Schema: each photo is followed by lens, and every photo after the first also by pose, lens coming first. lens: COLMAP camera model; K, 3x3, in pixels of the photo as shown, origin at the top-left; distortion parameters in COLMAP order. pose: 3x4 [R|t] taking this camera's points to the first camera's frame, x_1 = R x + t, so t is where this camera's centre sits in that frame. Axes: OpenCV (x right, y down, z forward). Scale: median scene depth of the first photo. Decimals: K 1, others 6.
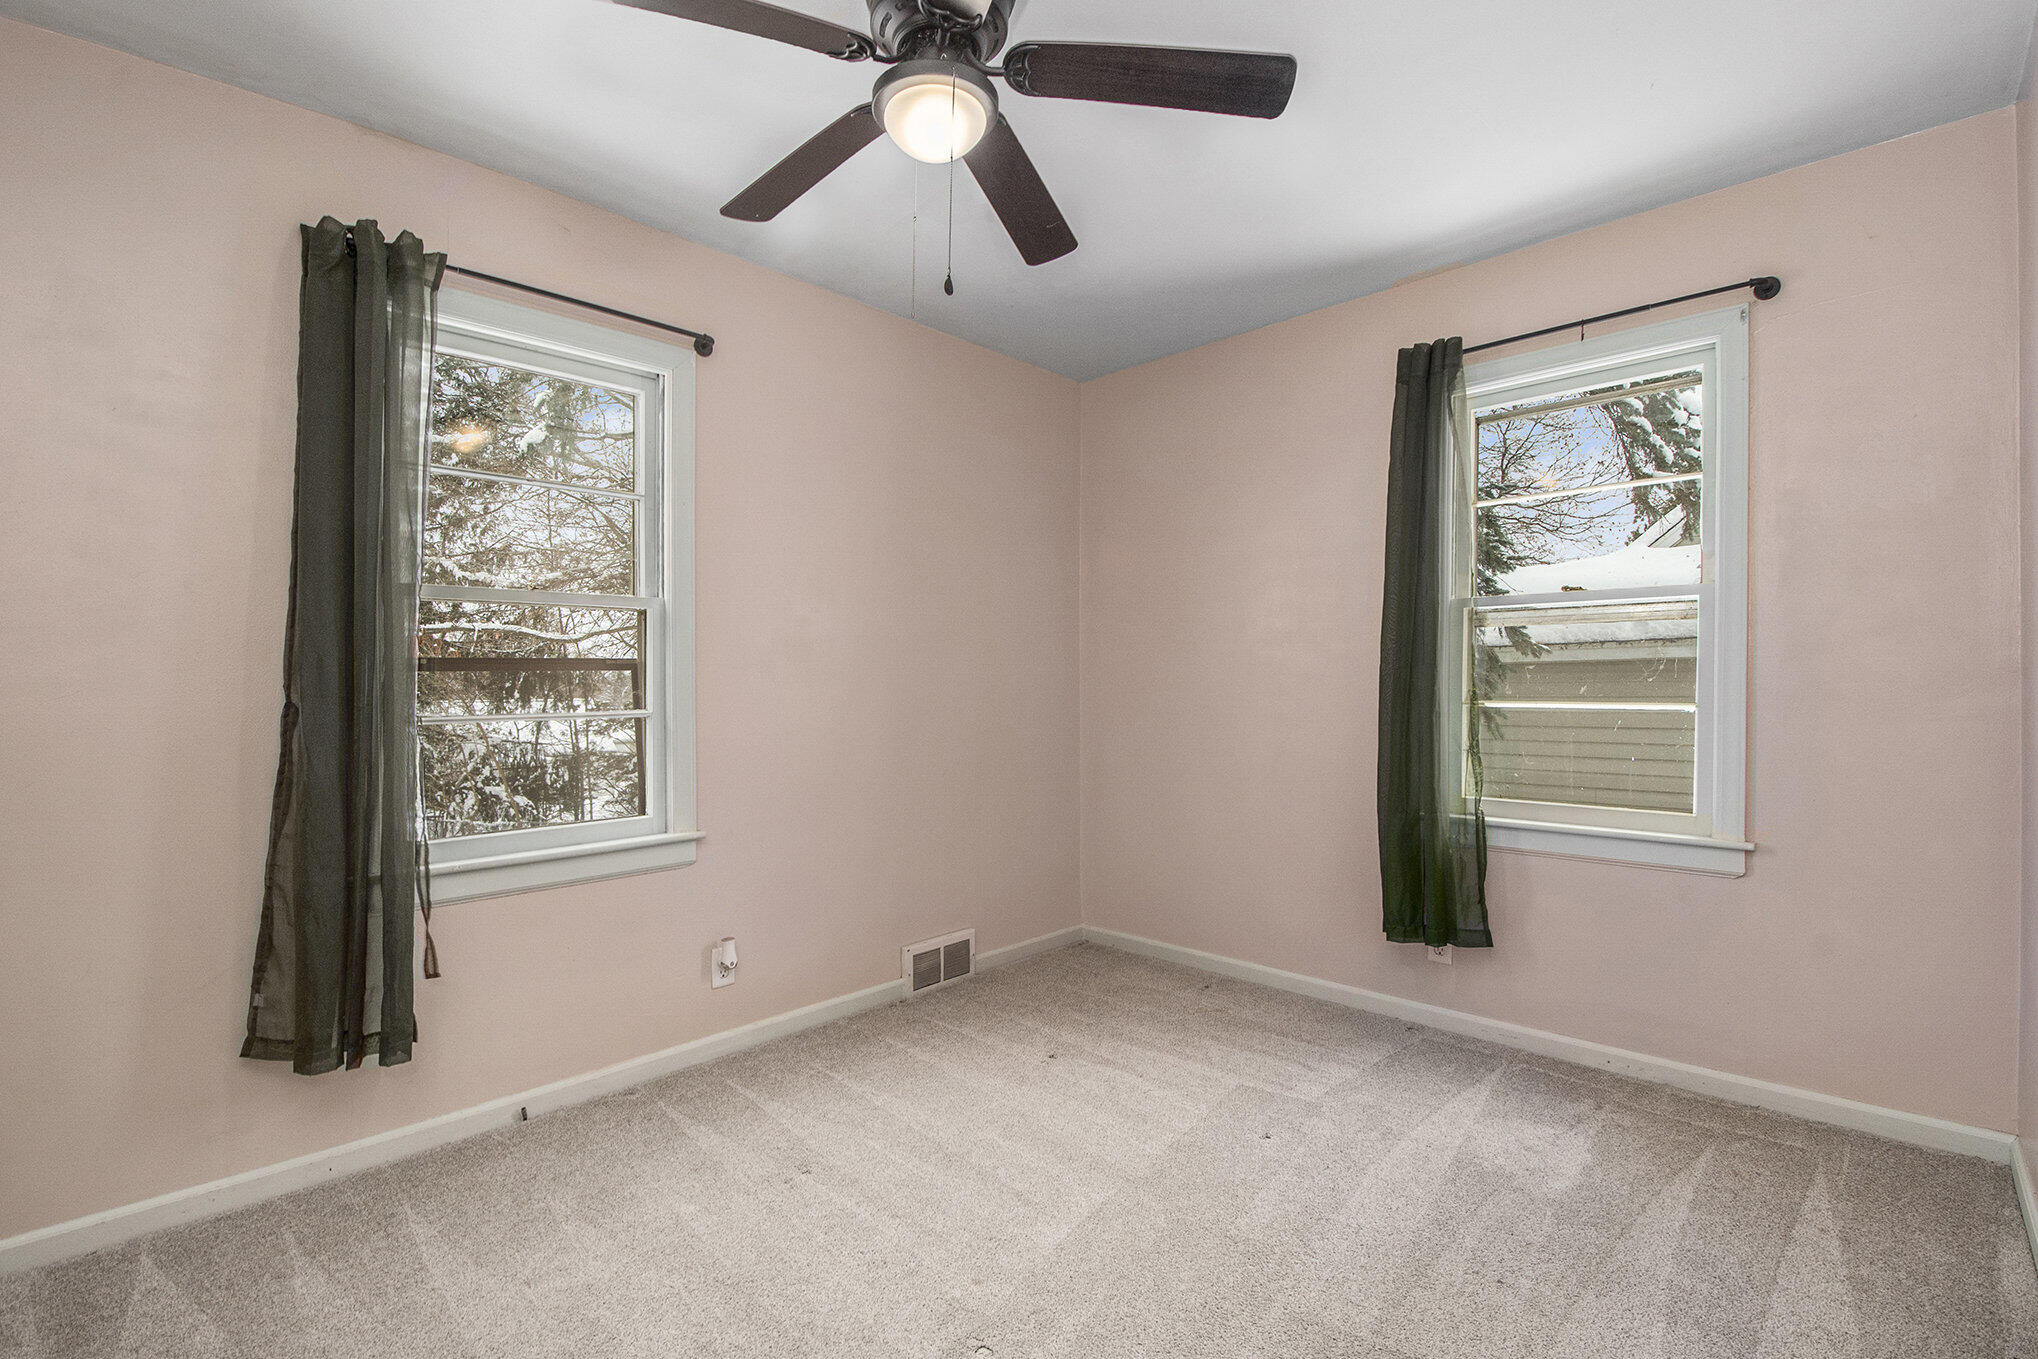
lens RADIAL K [[910.1, 0, 1022.1], [0, 910.1, 694.9], [0, 0, 1]] dist [0.003072, -0.012648]
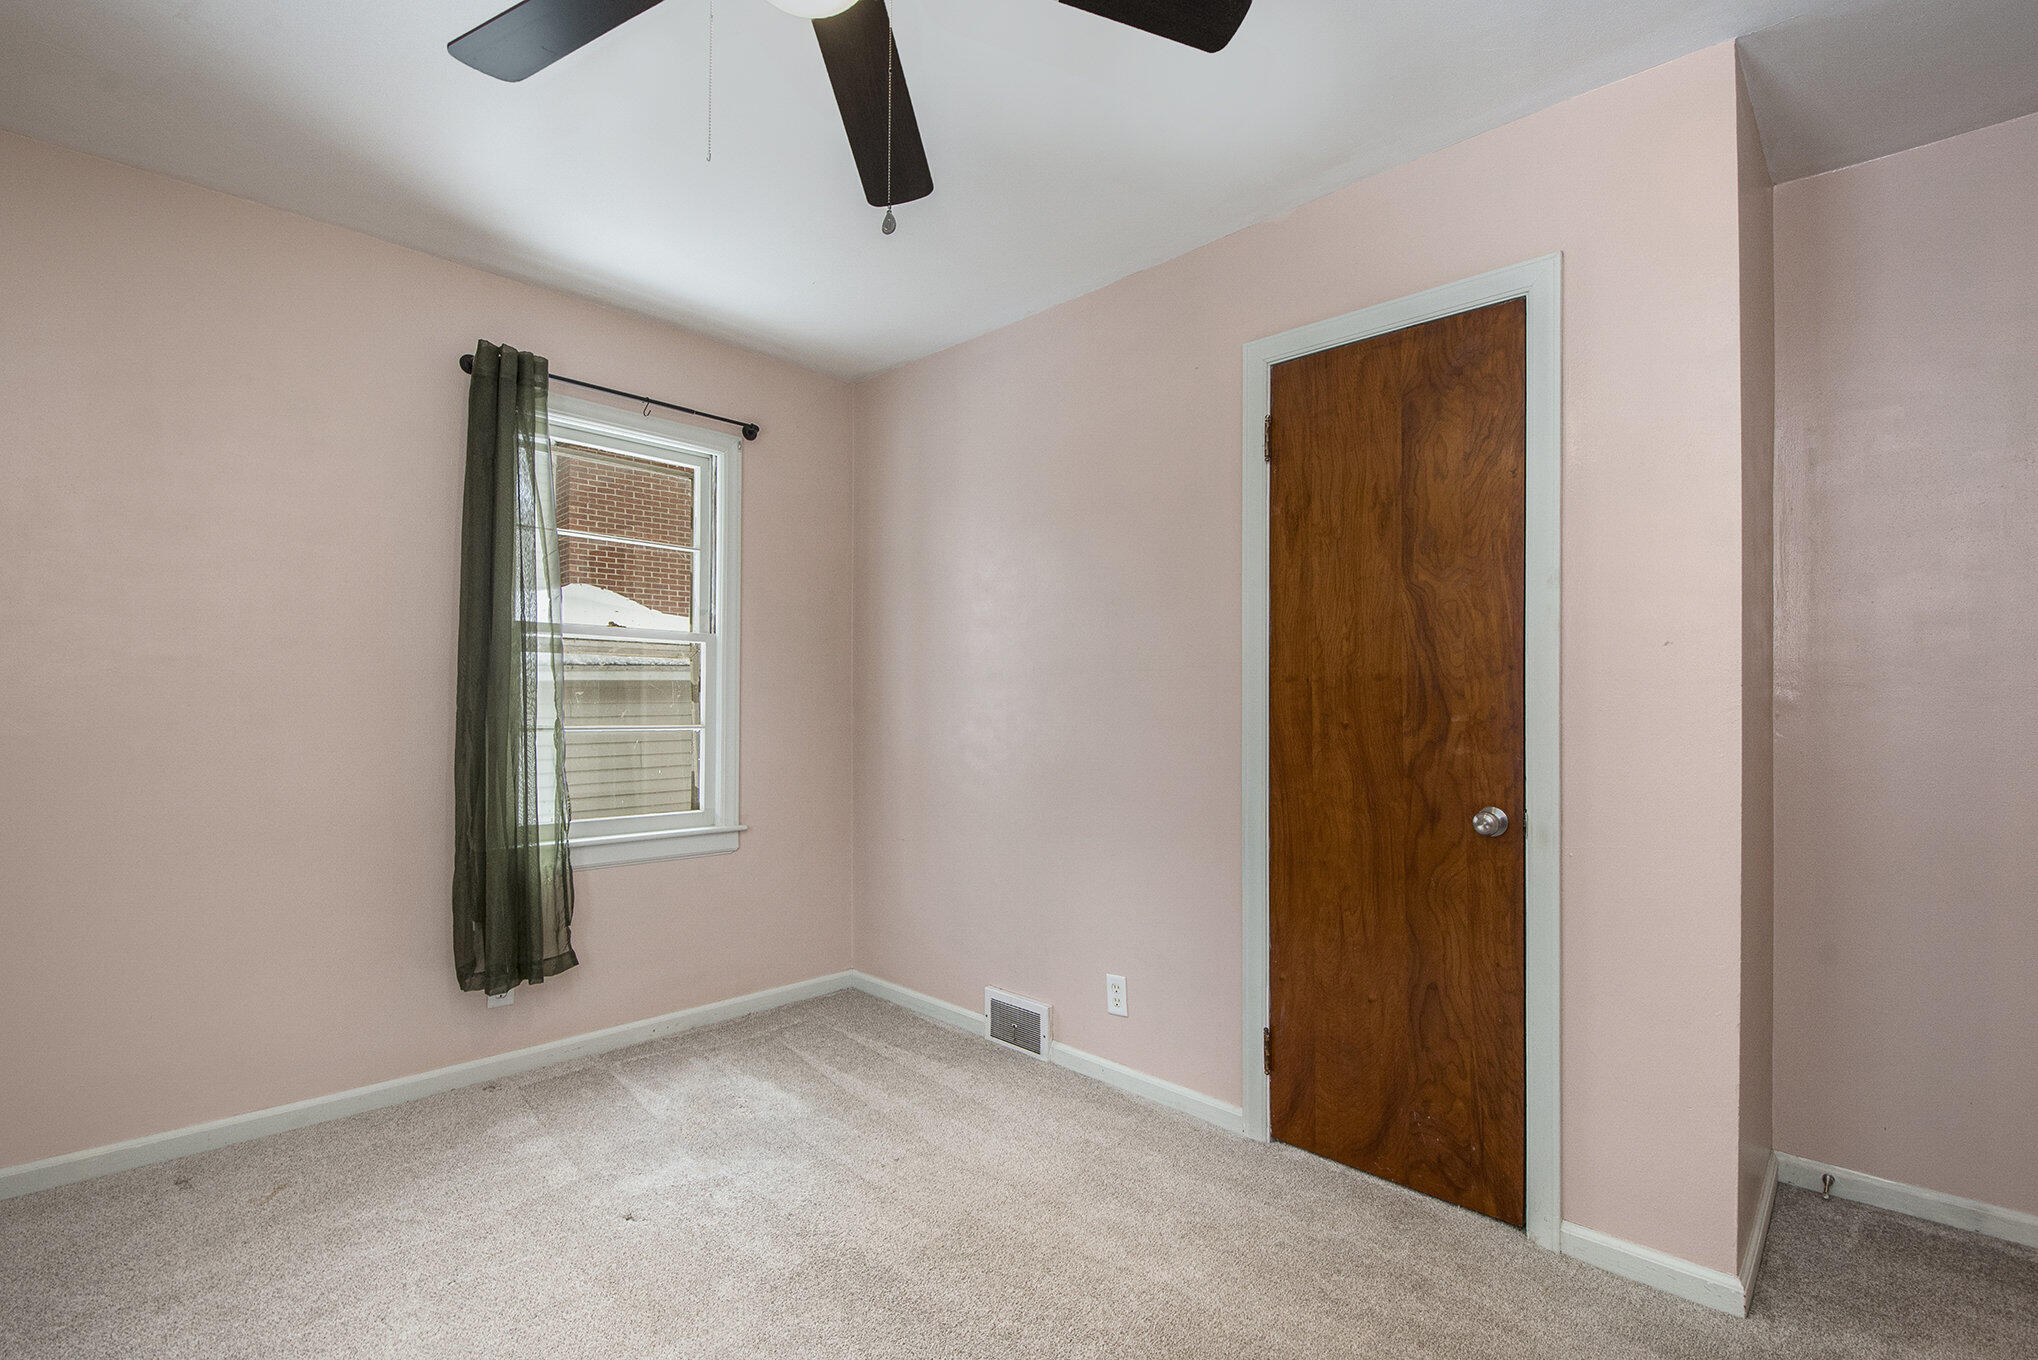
lens RADIAL K [[910.1, 0, 1022.1], [0, 910.1, 695.4], [0, 0, 1]] dist [0.003072, -0.012648]
pose [[0.035570, 0.006592, 0.999345, -0.517904], [0.006702, 0.999954, -0.006835, -0.019121], [-0.999345, 0.006940, 0.035524, 0.479053]]
